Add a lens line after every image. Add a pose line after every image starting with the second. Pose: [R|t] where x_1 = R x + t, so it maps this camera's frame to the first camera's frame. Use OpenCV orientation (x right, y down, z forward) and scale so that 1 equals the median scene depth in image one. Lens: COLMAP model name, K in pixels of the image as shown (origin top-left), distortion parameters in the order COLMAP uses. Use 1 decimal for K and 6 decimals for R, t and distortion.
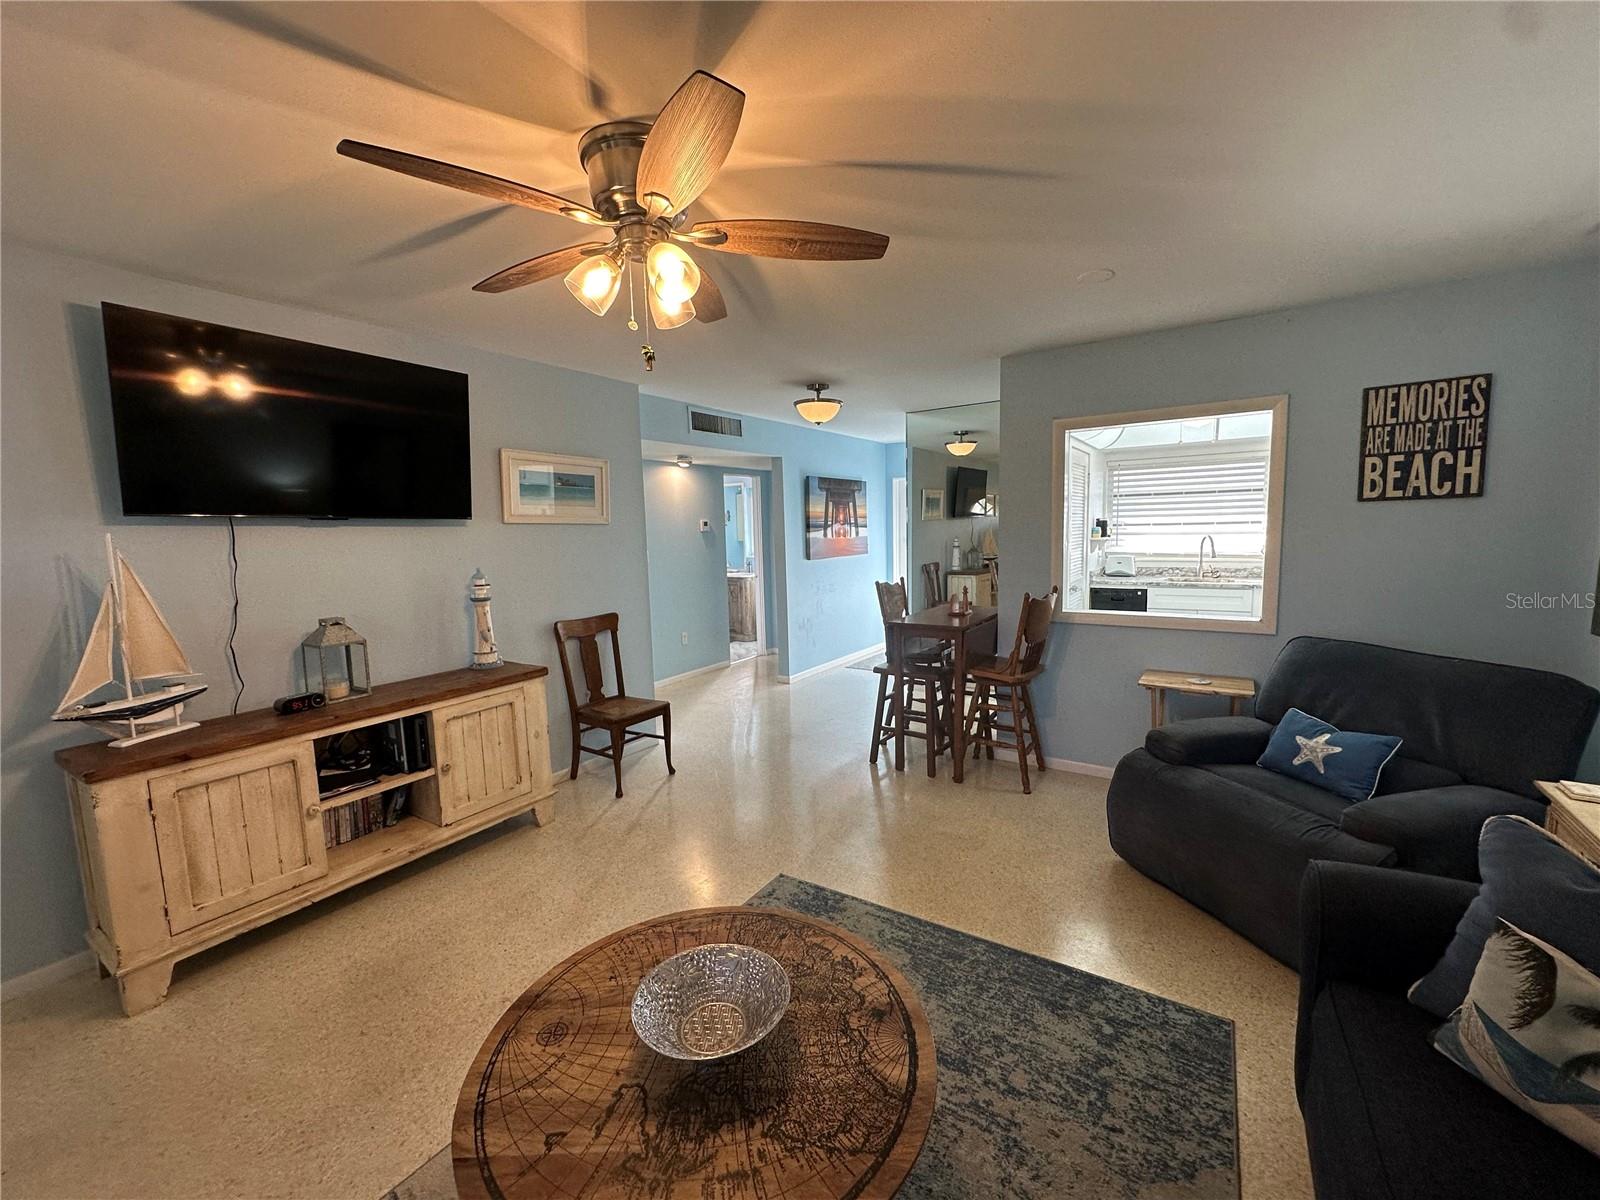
lens RADIAL K [[638.7, 0, 798.8], [0, 638.7, 599.0], [0, 0, 1]] dist [-0.005445, 0.001302]
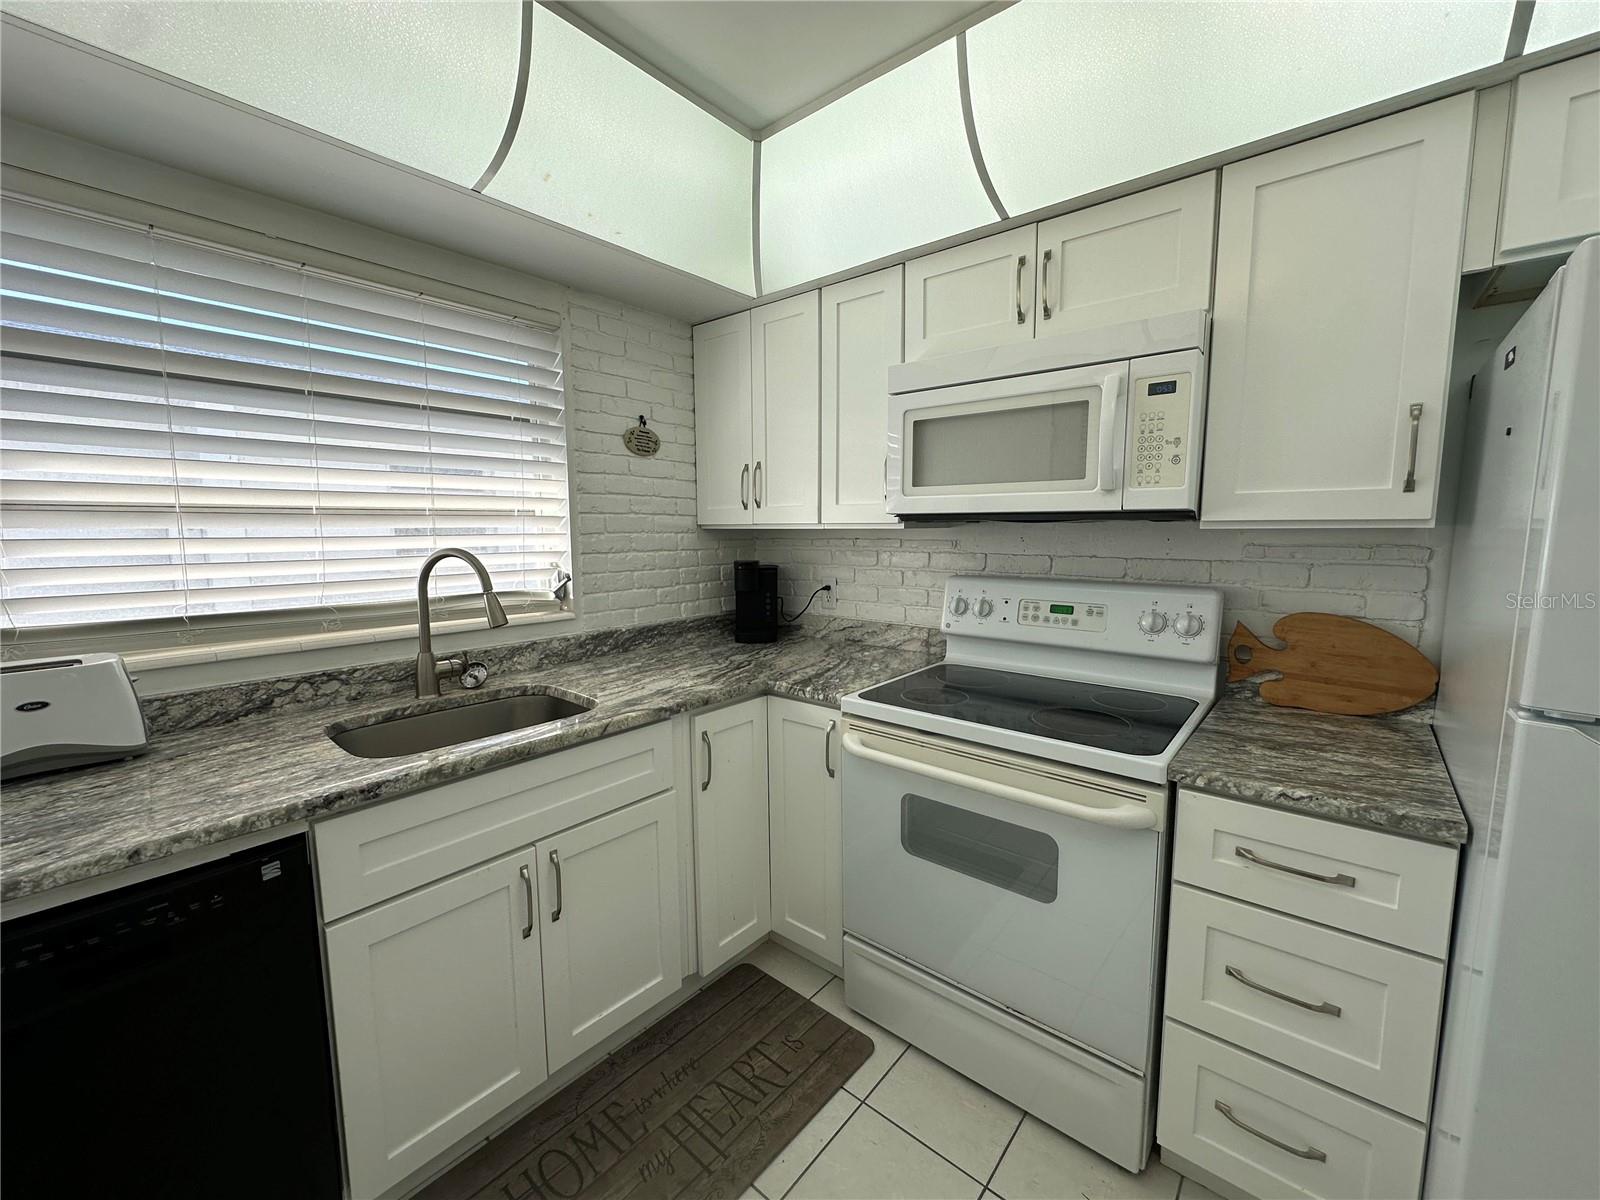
lens RADIAL K [[638.7, 0, 799.9], [0, 638.7, 597.5], [0, 0, 1]] dist [-0.005445, 0.001302]
pose [[0.106859, -0.081837, 0.990901, 0.885835], [0.113033, 0.991146, 0.069668, -0.190857], [-0.987828, 0.104560, 0.115163, 1.930946]]
